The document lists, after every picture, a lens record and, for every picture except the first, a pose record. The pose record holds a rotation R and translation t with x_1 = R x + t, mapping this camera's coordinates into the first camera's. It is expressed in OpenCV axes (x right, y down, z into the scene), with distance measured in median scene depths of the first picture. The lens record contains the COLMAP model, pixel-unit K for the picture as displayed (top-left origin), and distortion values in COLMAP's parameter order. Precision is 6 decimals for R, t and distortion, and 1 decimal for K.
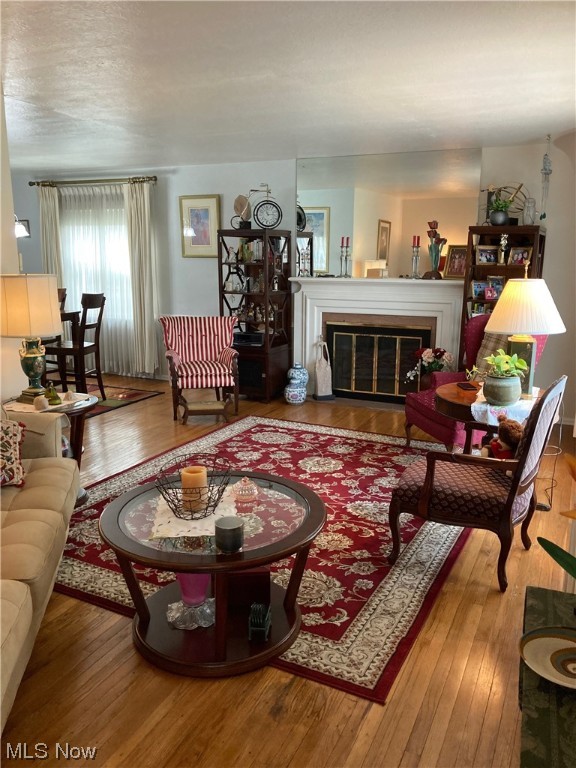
lens RADIAL K [[633.2, 0, 288.3], [0, 633.2, 382.4], [0, 0, 1]] dist [0.063765, -0.042219]
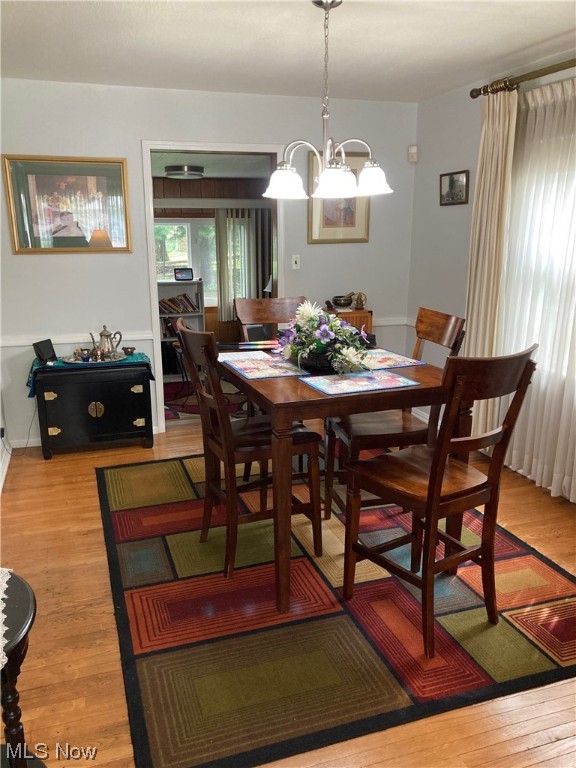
lens RADIAL K [[633.2, 0, 288.7], [0, 633.2, 385.3], [0, 0, 1]] dist [0.063765, -0.042219]
pose [[0.704322, 0.164302, -0.690605, -0.118661], [-0.136856, 0.986024, 0.095011, -0.113198], [0.696564, 0.027595, 0.716964, 0.551025]]
